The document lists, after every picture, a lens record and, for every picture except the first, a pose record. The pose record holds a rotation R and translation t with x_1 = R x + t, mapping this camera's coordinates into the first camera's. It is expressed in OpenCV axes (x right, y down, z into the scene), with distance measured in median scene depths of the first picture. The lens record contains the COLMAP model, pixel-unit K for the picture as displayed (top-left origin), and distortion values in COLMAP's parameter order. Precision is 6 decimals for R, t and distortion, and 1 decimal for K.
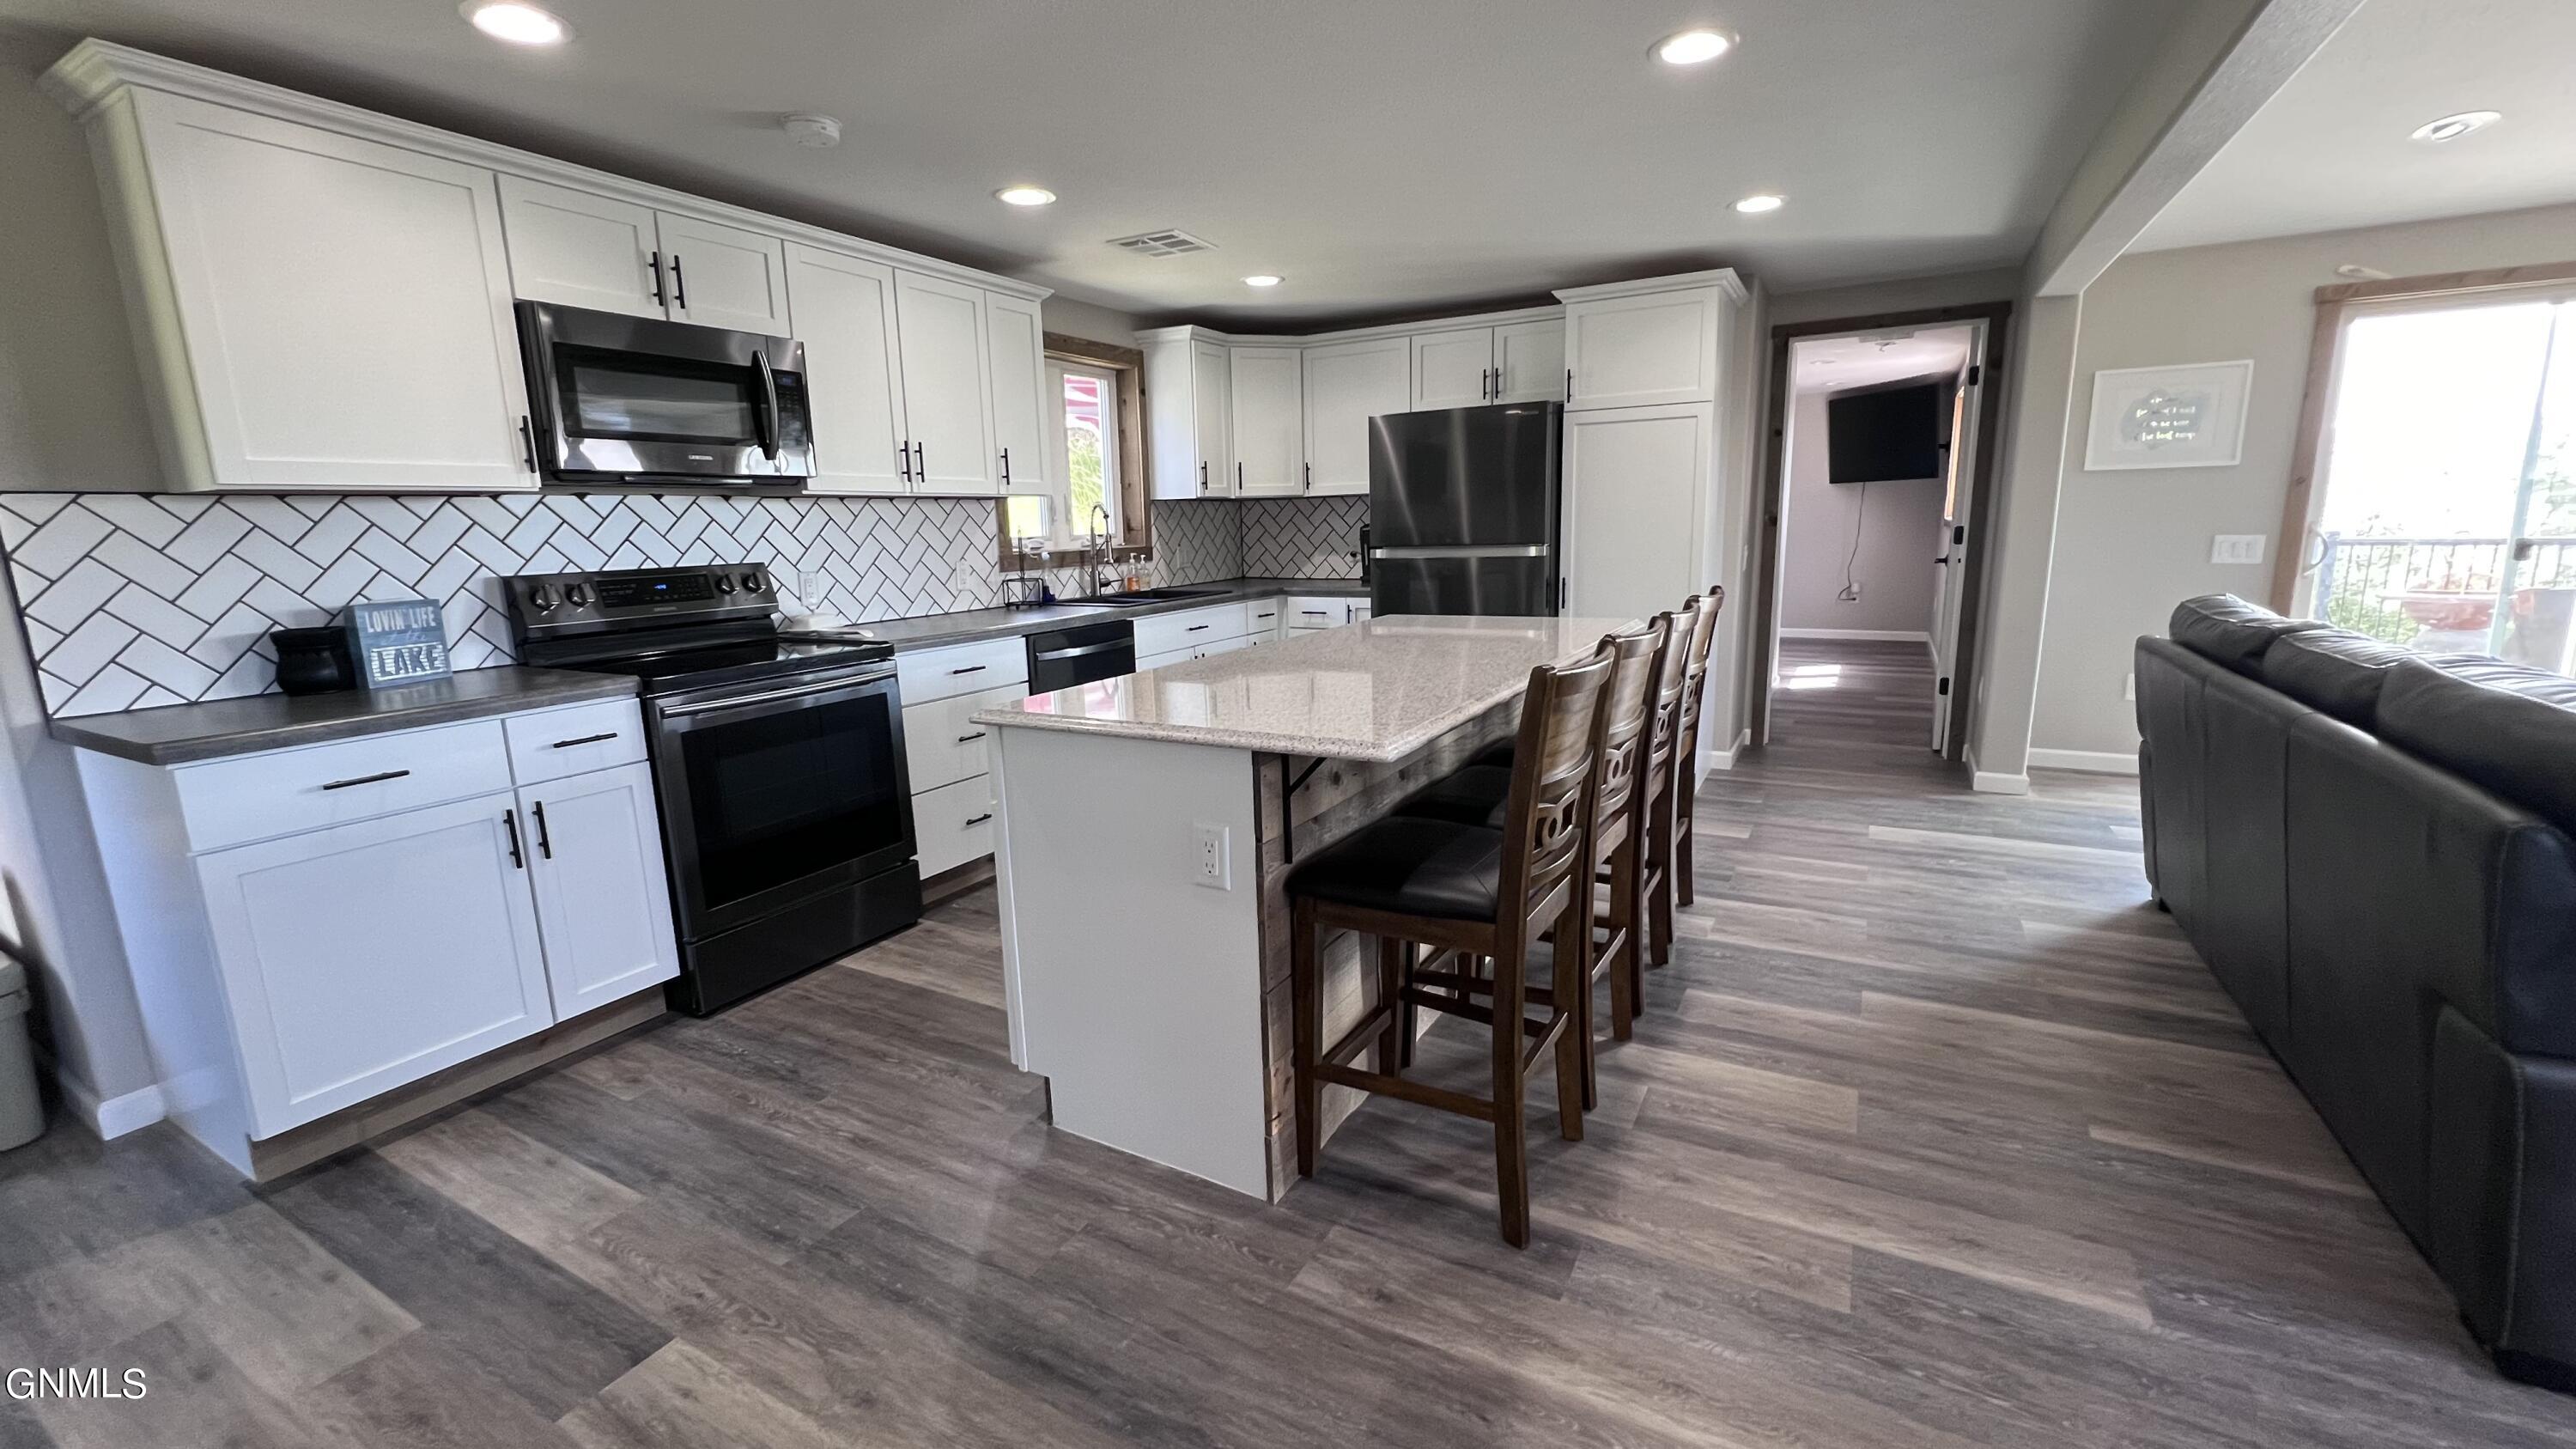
lens RADIAL K [[1035.6, 0, 1289.4], [0, 1035.6, 714.1], [0, 0, 1]] dist [-0.003698, 0.002159]
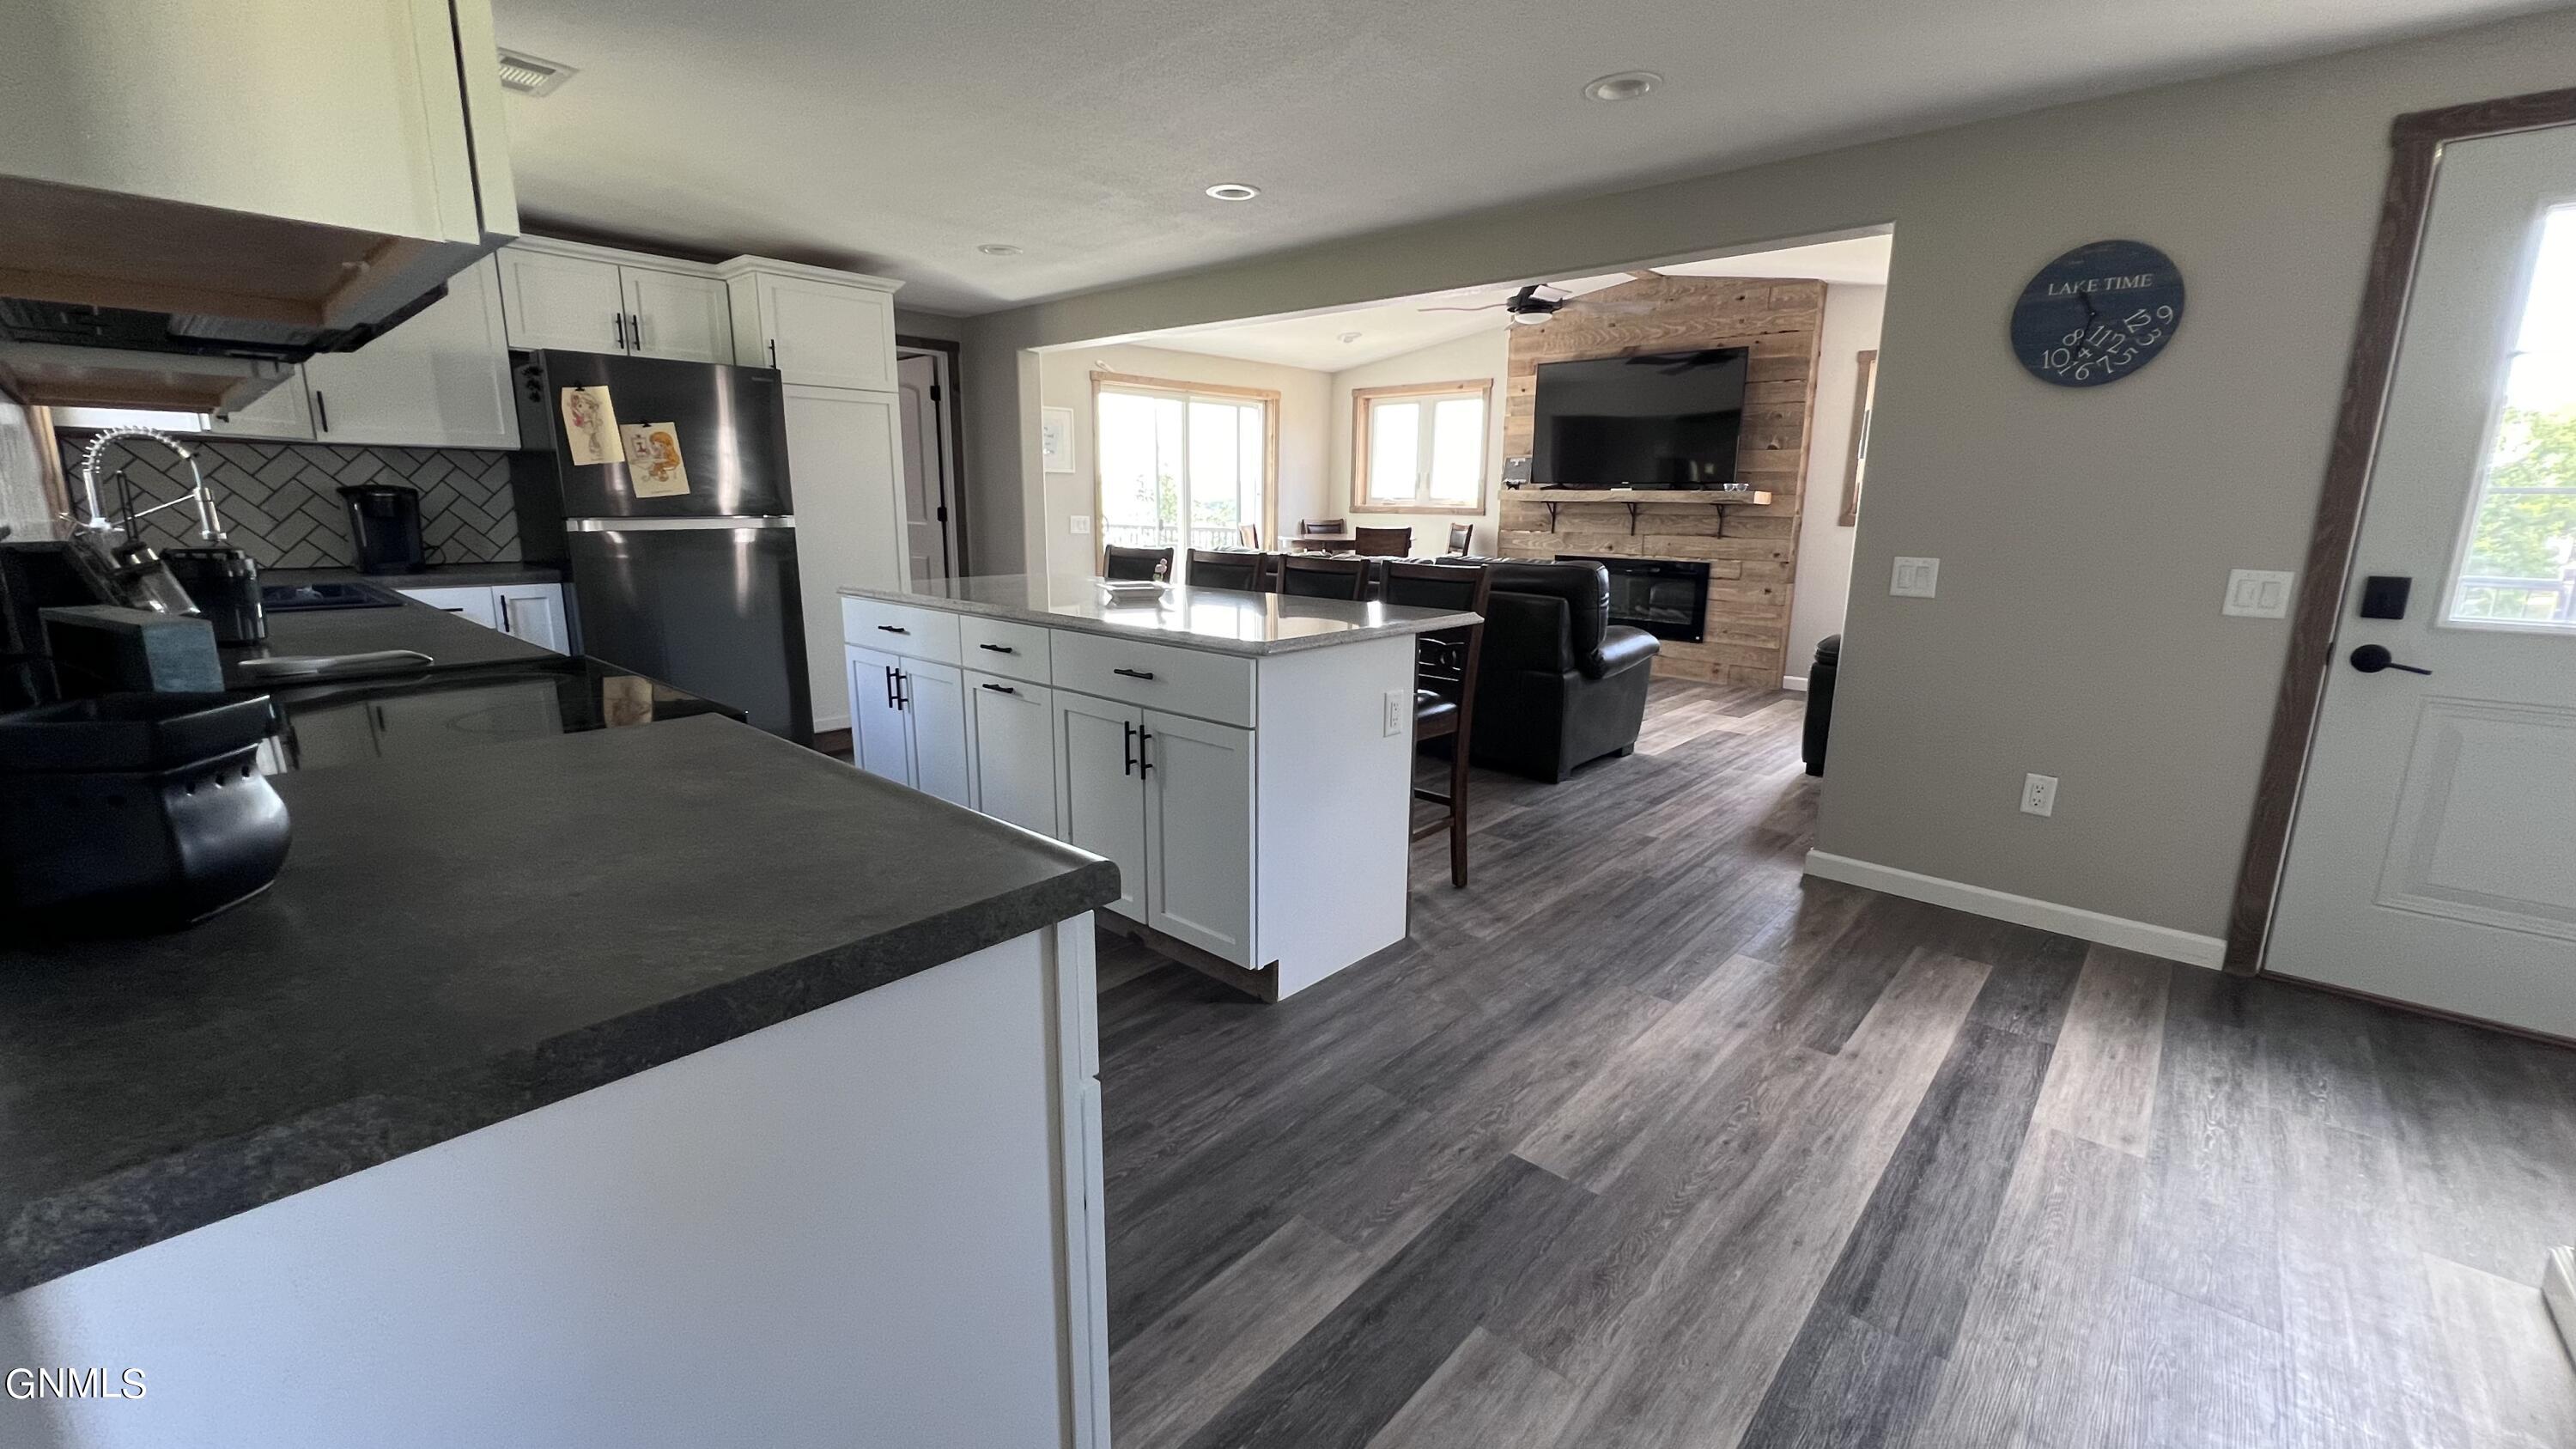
lens RADIAL K [[1035.6, 0, 1275.7], [0, 1035.6, 723.4], [0, 0, 1]] dist [-0.003698, 0.002159]
pose [[0.227043, -0.178719, 0.957346, -0.966987], [0.165473, 0.975803, 0.142922, -0.053935], [-0.959724, 0.125966, 0.251123, 0.508275]]
